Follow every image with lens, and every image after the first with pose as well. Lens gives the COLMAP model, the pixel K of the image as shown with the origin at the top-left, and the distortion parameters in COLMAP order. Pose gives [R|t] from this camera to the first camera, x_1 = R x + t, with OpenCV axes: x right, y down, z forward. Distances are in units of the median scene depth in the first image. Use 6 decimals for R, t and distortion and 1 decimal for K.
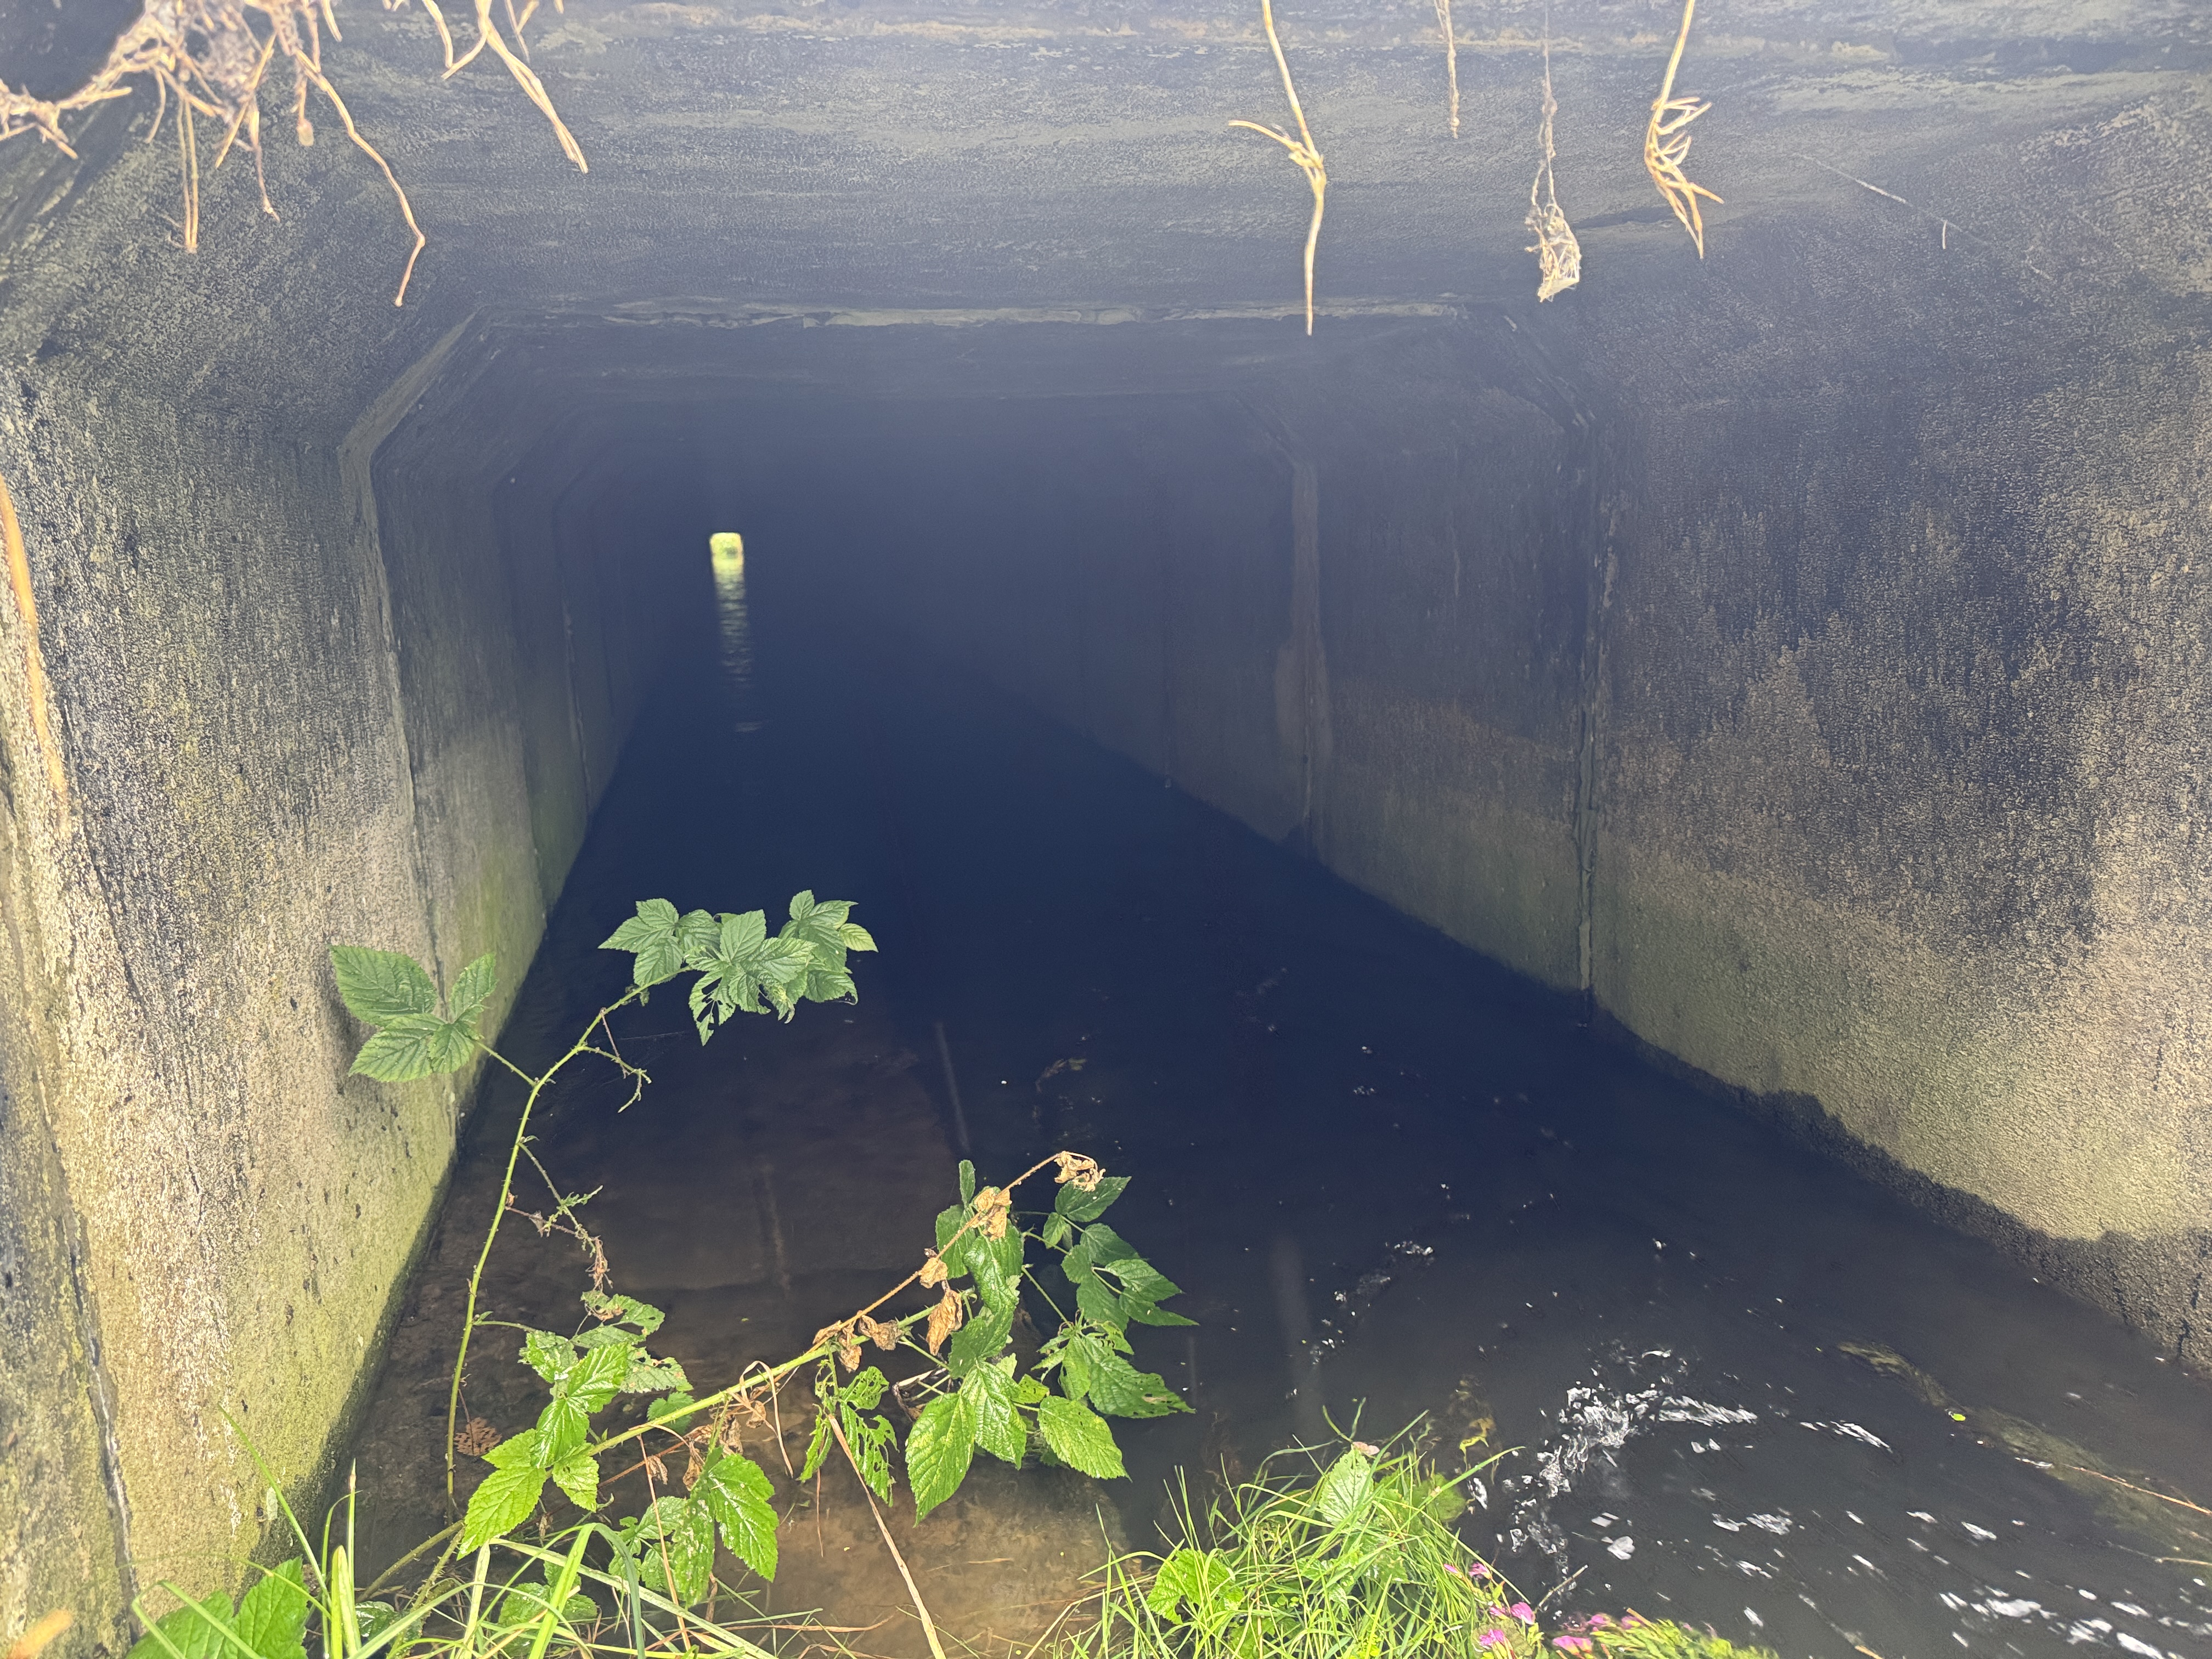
lens RADIAL K [[1567.6, 0, 1101.2], [0, 1567.6, 840.5], [0, 0, 1]] dist [0.032297, -0.032439]
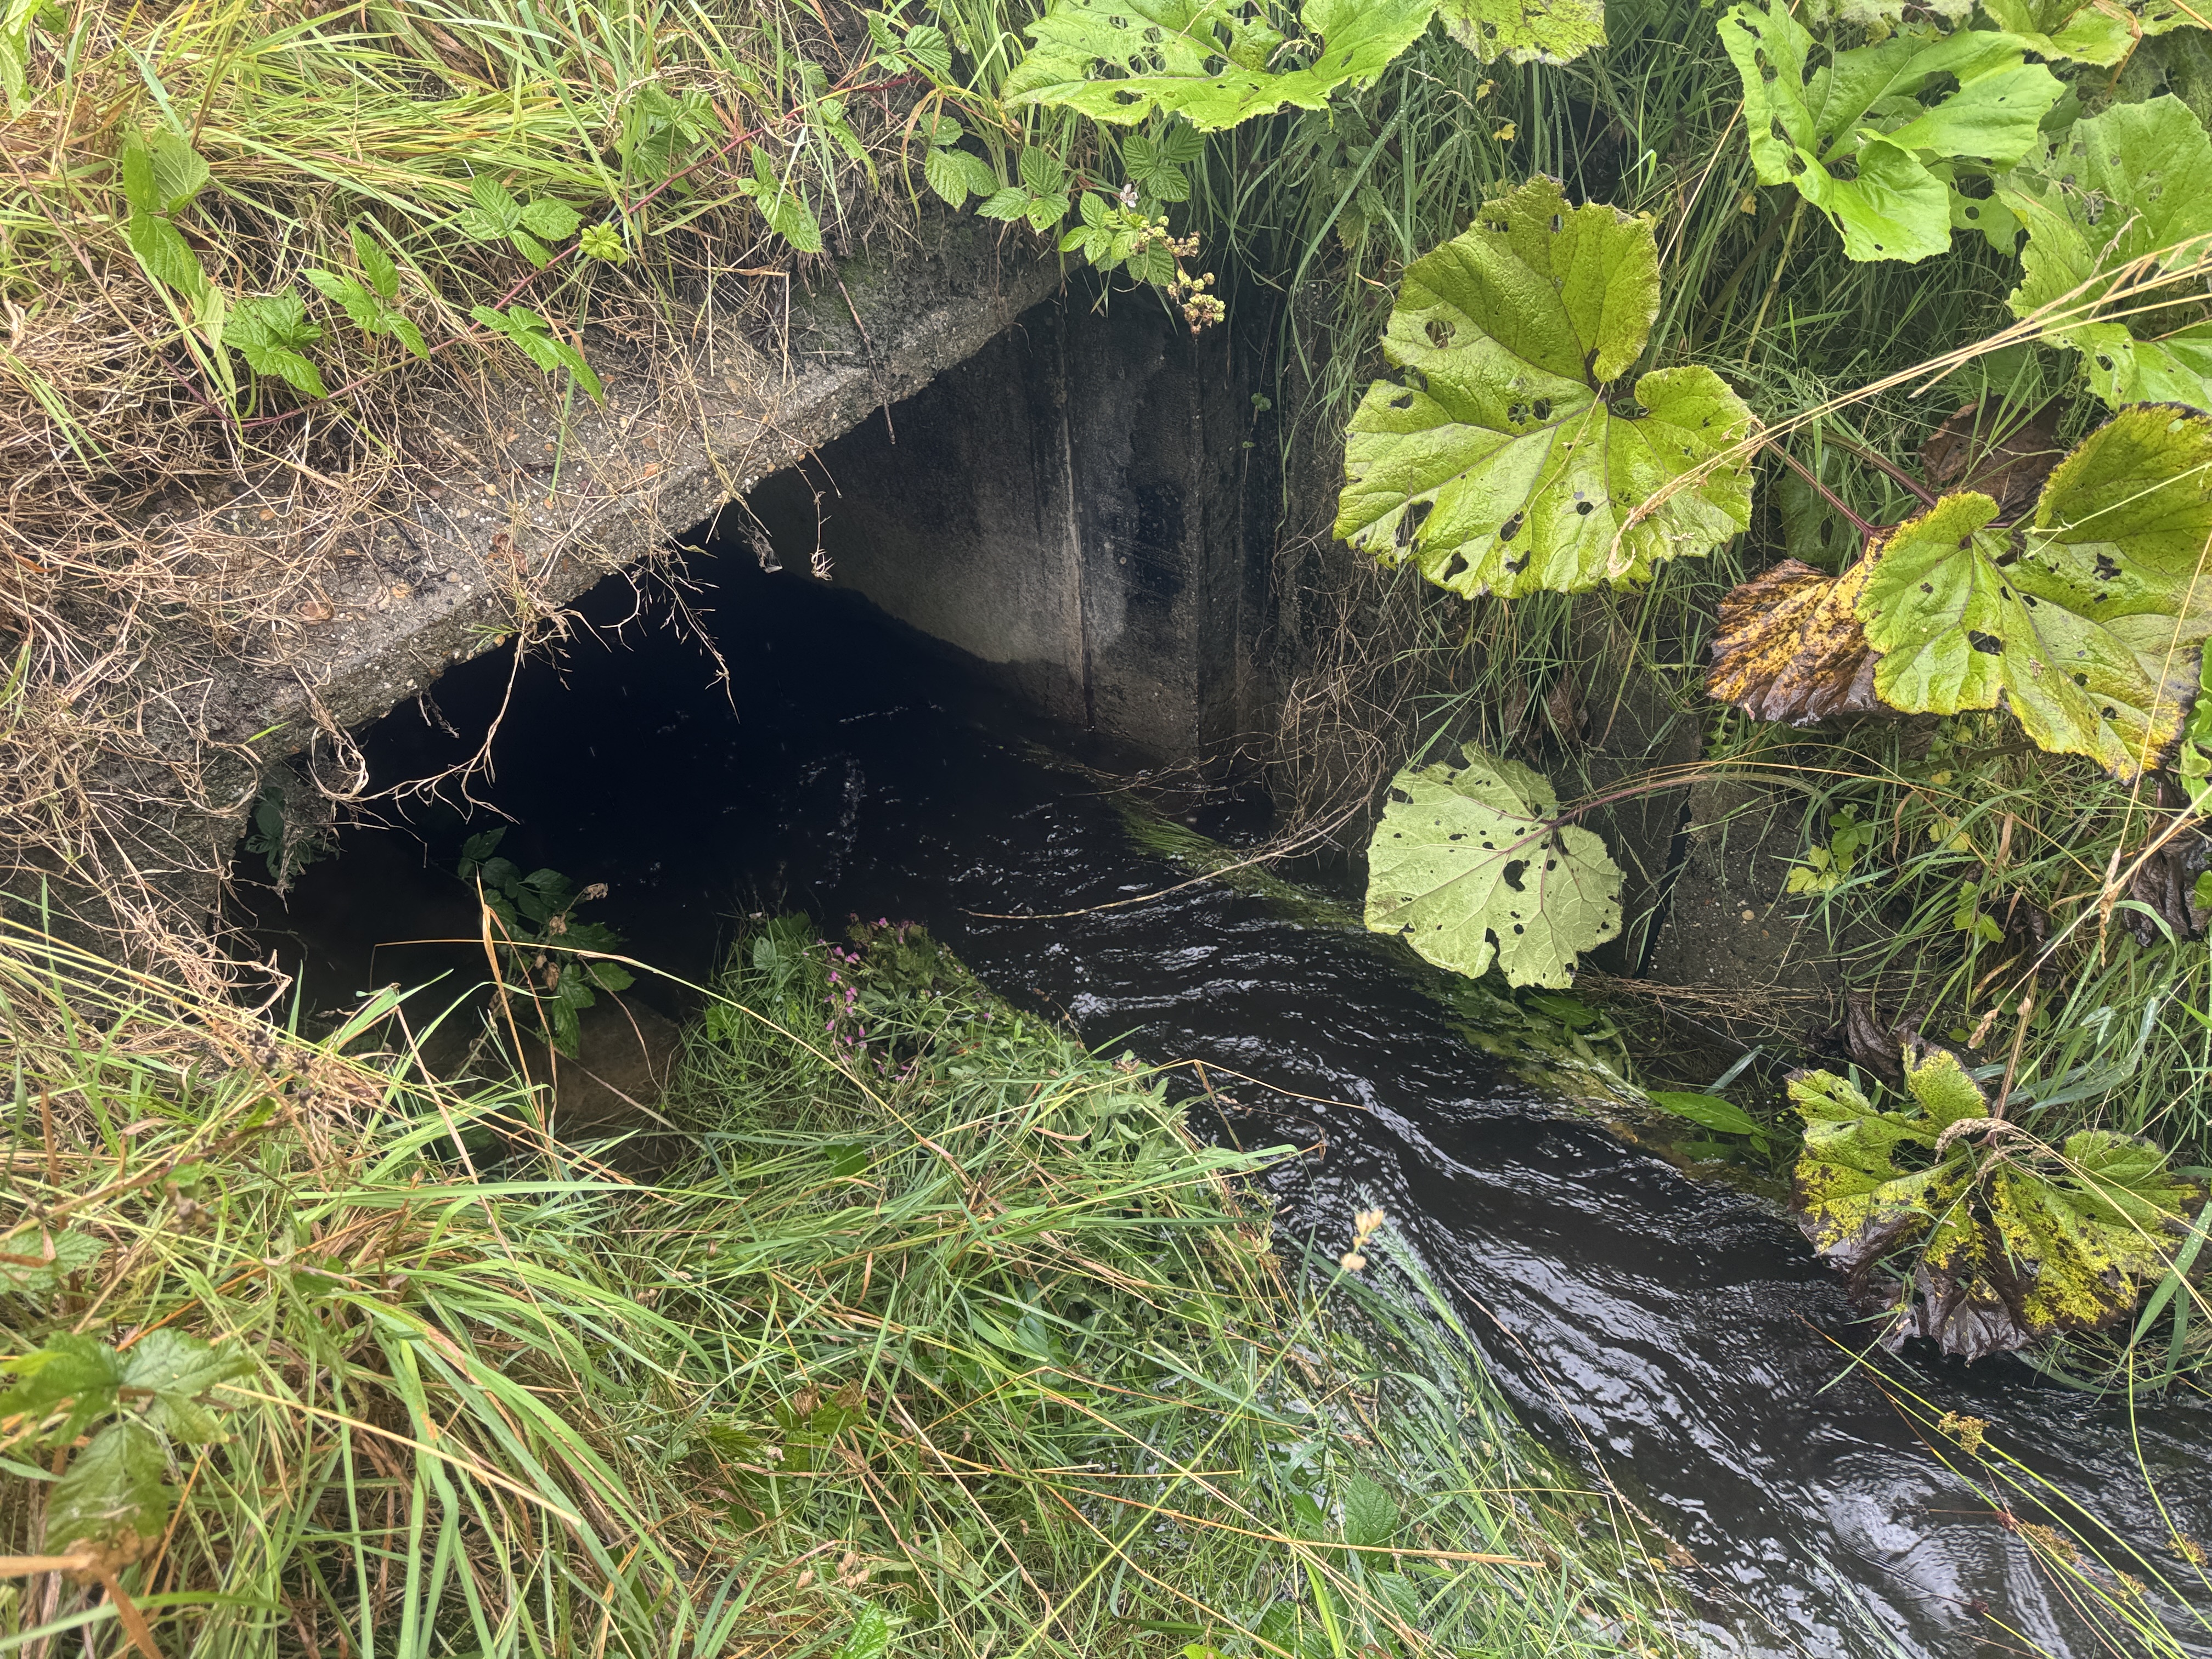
lens RADIAL K [[1560.0, 0, 1098.4], [0, 1560.0, 842.2], [0, 0, 1]] dist [0.076700, -0.125272]
pose [[0.782056, -0.435718, 0.445576, -0.292157], [0.128042, 0.812057, 0.569358, -0.690937], [-0.609912, -0.388217, 0.690865, -0.577935]]
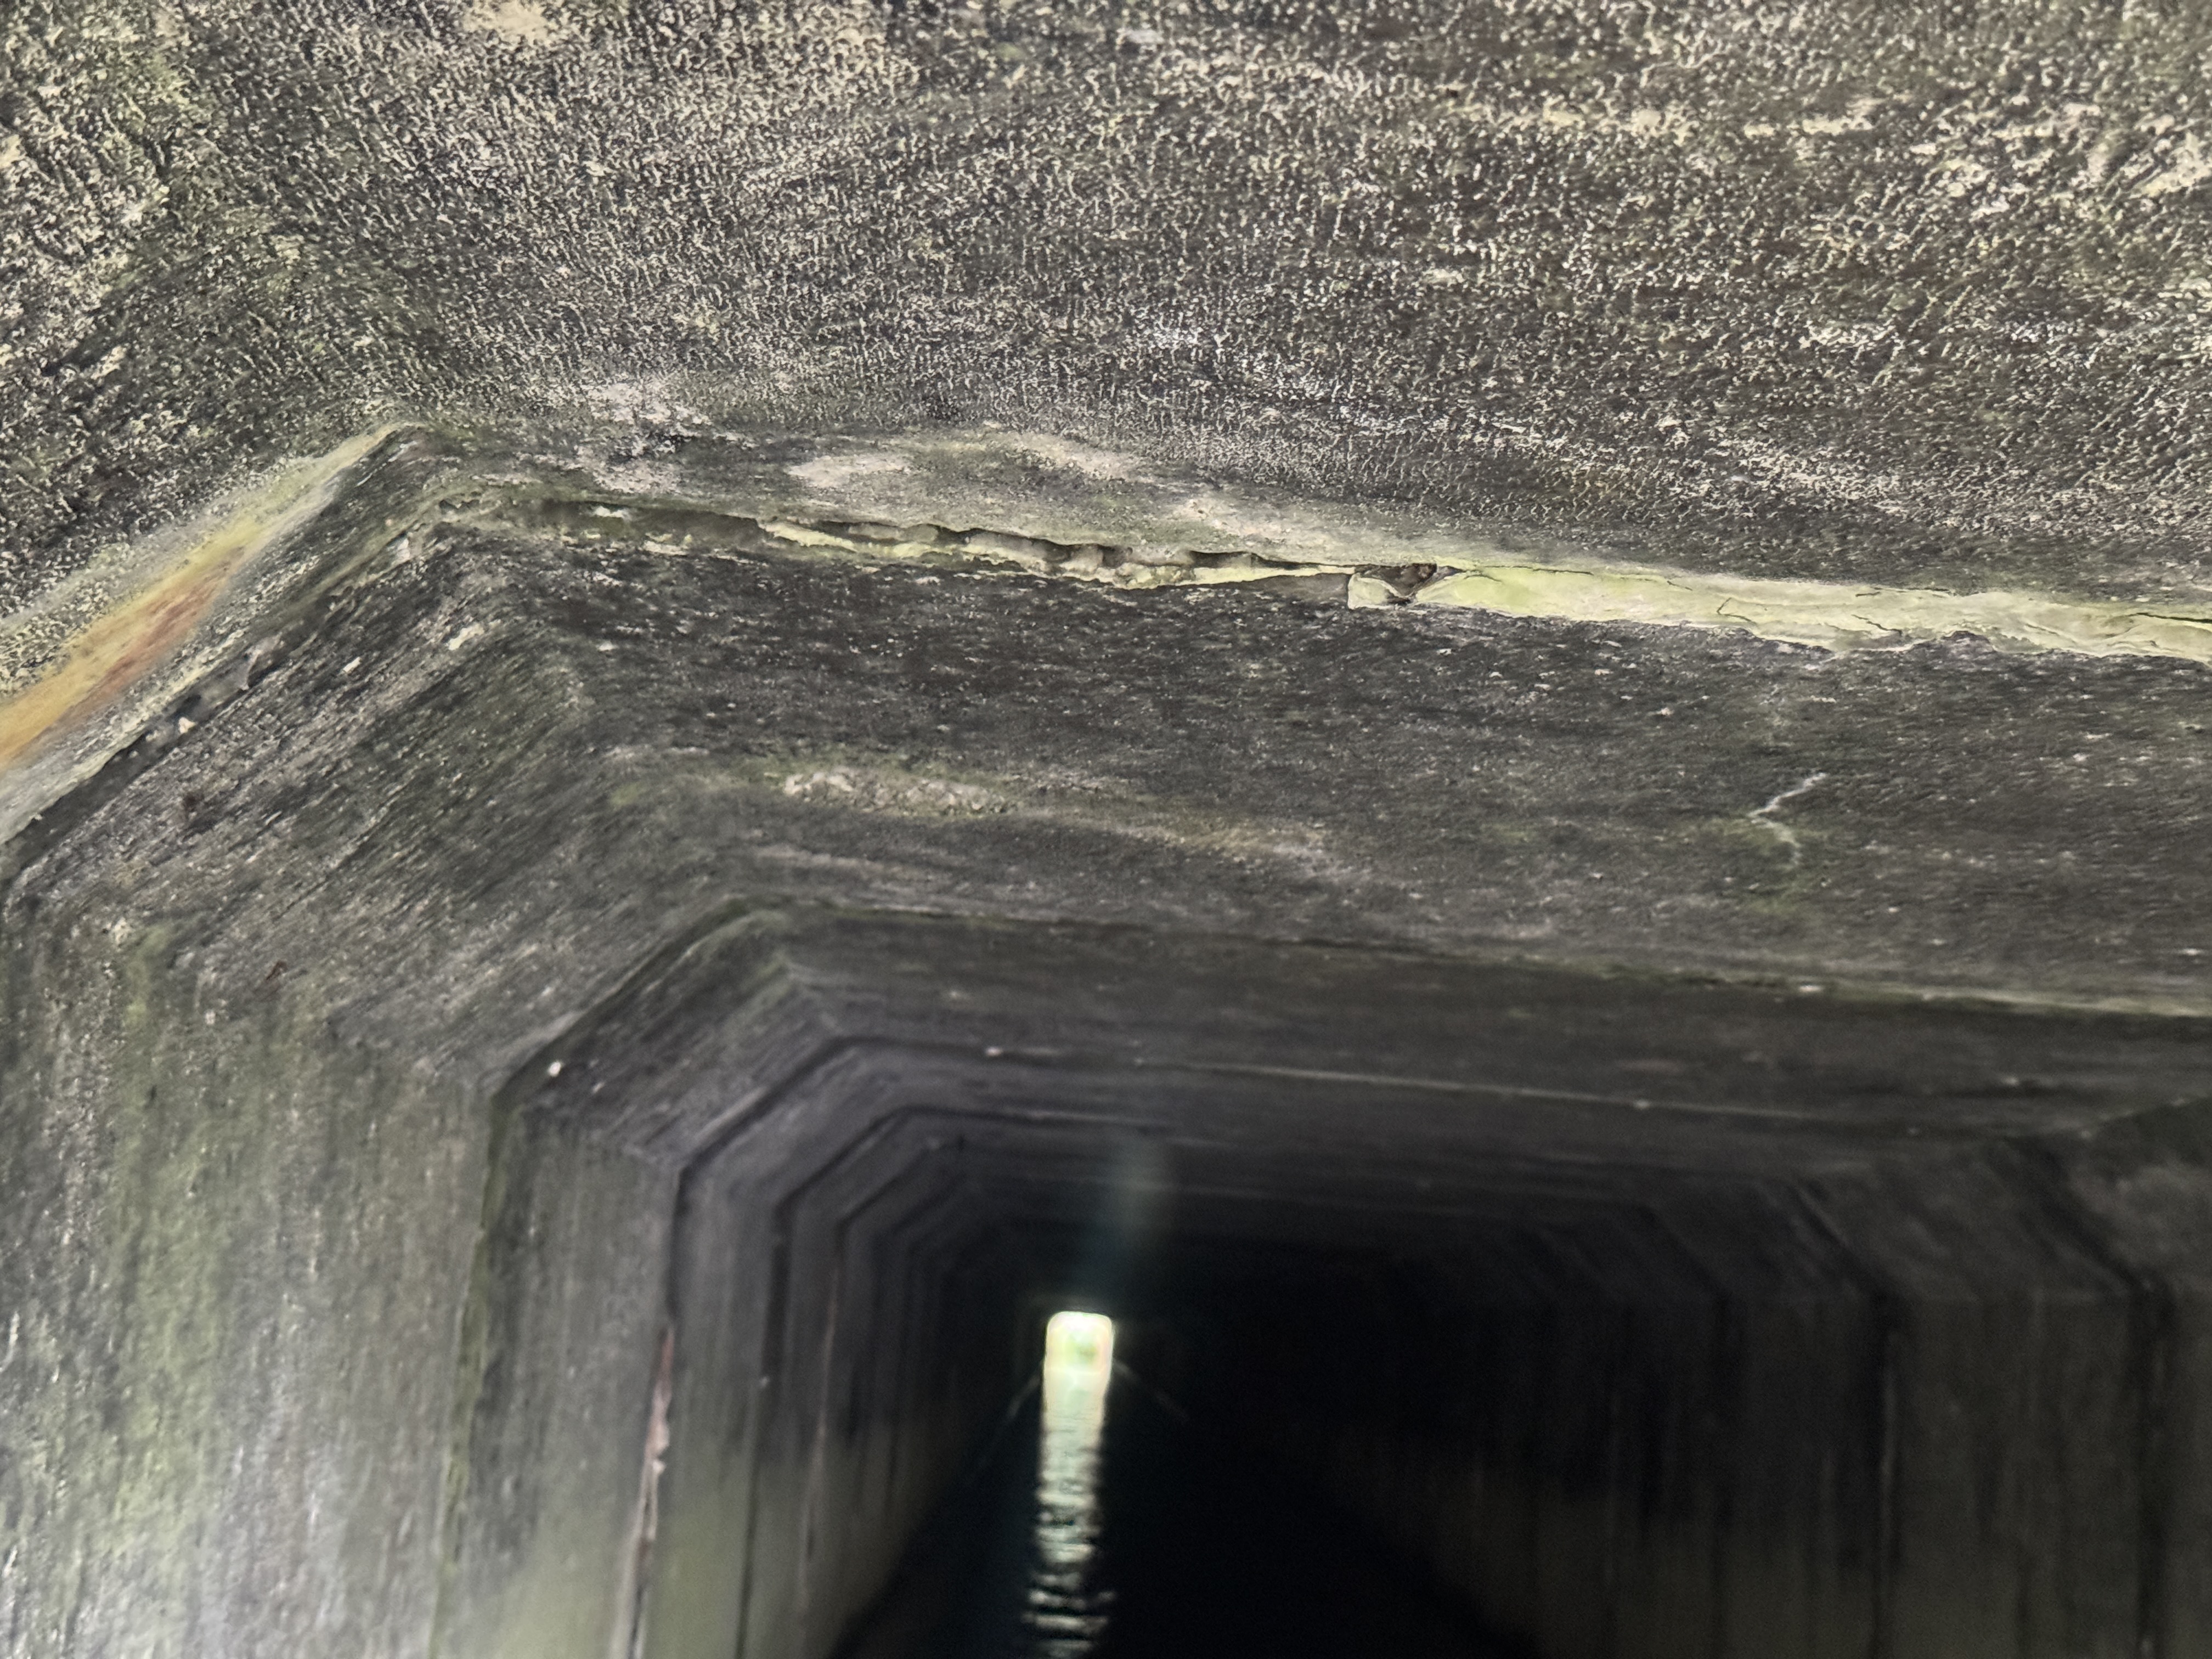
lens RADIAL K [[3111.9, 0, 1115.1], [0, 3111.9, 838.6], [0, 0, 1]] dist [0.156761, -0.247953]
pose [[0.968610, 0.080746, -0.235105, -0.101594], [-0.158395, 0.929395, -0.333372, -0.075631], [0.191587, 0.360147, 0.913011, 0.531374]]
